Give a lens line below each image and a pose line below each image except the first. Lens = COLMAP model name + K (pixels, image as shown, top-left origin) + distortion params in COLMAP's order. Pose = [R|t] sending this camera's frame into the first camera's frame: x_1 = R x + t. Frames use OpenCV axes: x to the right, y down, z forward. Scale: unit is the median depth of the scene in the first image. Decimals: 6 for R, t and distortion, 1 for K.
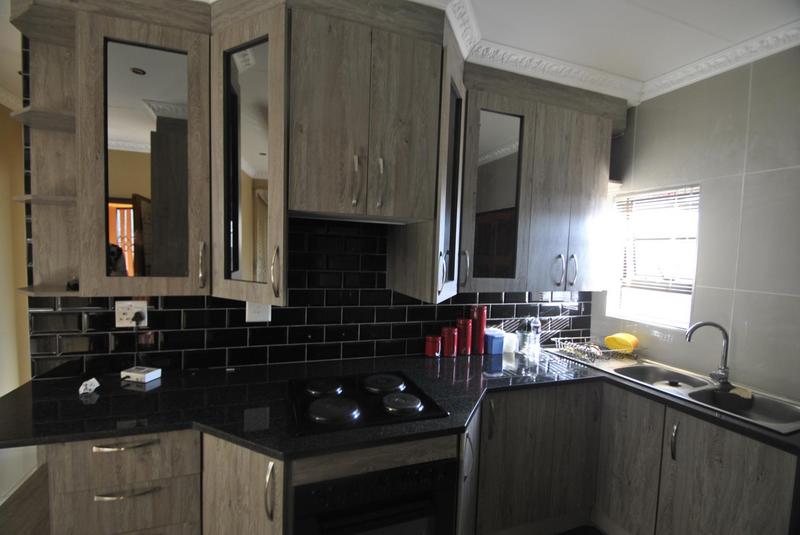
lens RADIAL K [[381.5, 0, 400.0], [0, 381.5, 267.5], [0, 0, 1]] dist [0.004053, -0.015817]
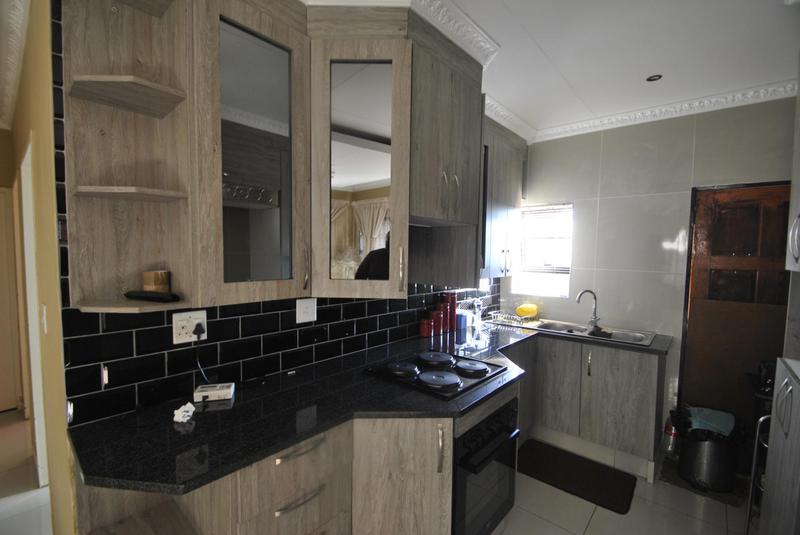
lens RADIAL K [[381.5, 0, 400.0], [0, 381.5, 267.5], [0, 0, 1]] dist [0.004053, -0.015817]
pose [[0.861269, -0.041649, 0.506440, -0.734665], [0.036927, 0.999130, 0.019367, -0.012558], [-0.506806, 0.002022, 0.862058, 0.008898]]
